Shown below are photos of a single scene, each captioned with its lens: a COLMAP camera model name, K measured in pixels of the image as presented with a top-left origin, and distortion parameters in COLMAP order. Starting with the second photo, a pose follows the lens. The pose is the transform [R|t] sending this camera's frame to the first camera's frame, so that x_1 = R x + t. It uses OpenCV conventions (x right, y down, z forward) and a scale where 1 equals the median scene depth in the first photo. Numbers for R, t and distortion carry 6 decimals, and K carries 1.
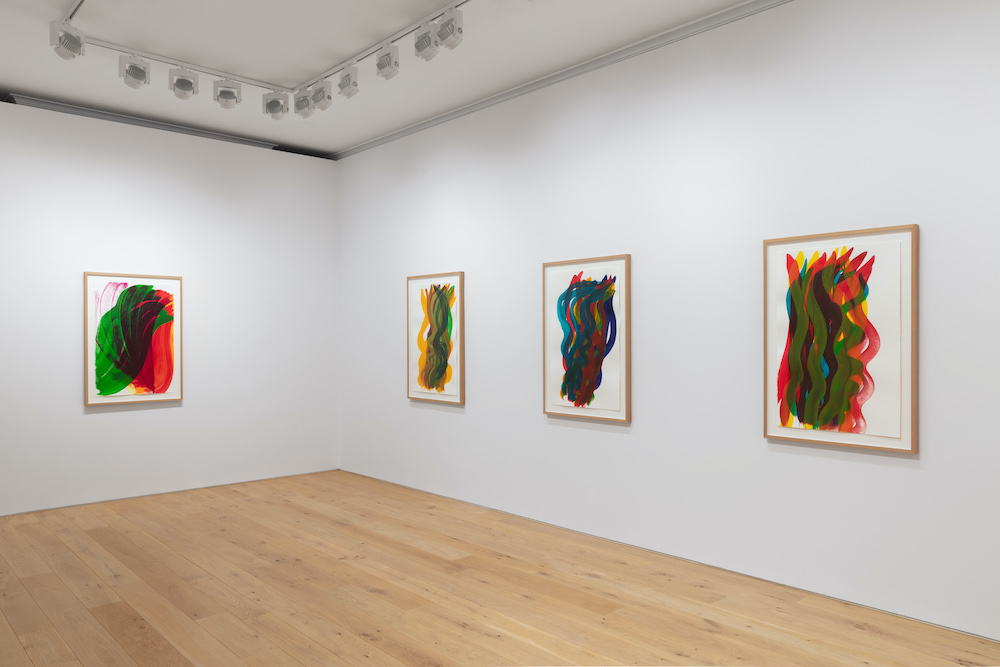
lens RADIAL K [[717.4, 0, 500.0], [0, 717.4, 333.5], [0, 0, 1]] dist [0.001058, 0.000223]
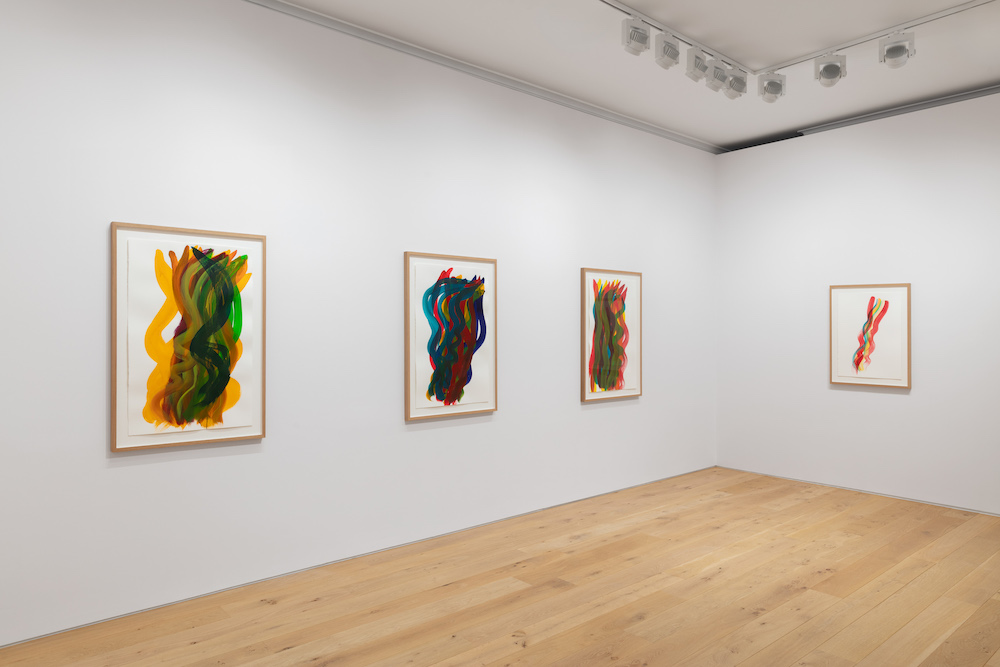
lens RADIAL K [[673.0, 0, 500.0], [0, 673.0, 333.5], [0, 0, 1]] dist [0.066896, -0.001327]
pose [[0.012722, 0.002332, 0.999916, -0.747664], [0.001659, 0.999996, -0.002353, 0.005826], [-0.999918, 0.001689, 0.012718, 0.846365]]
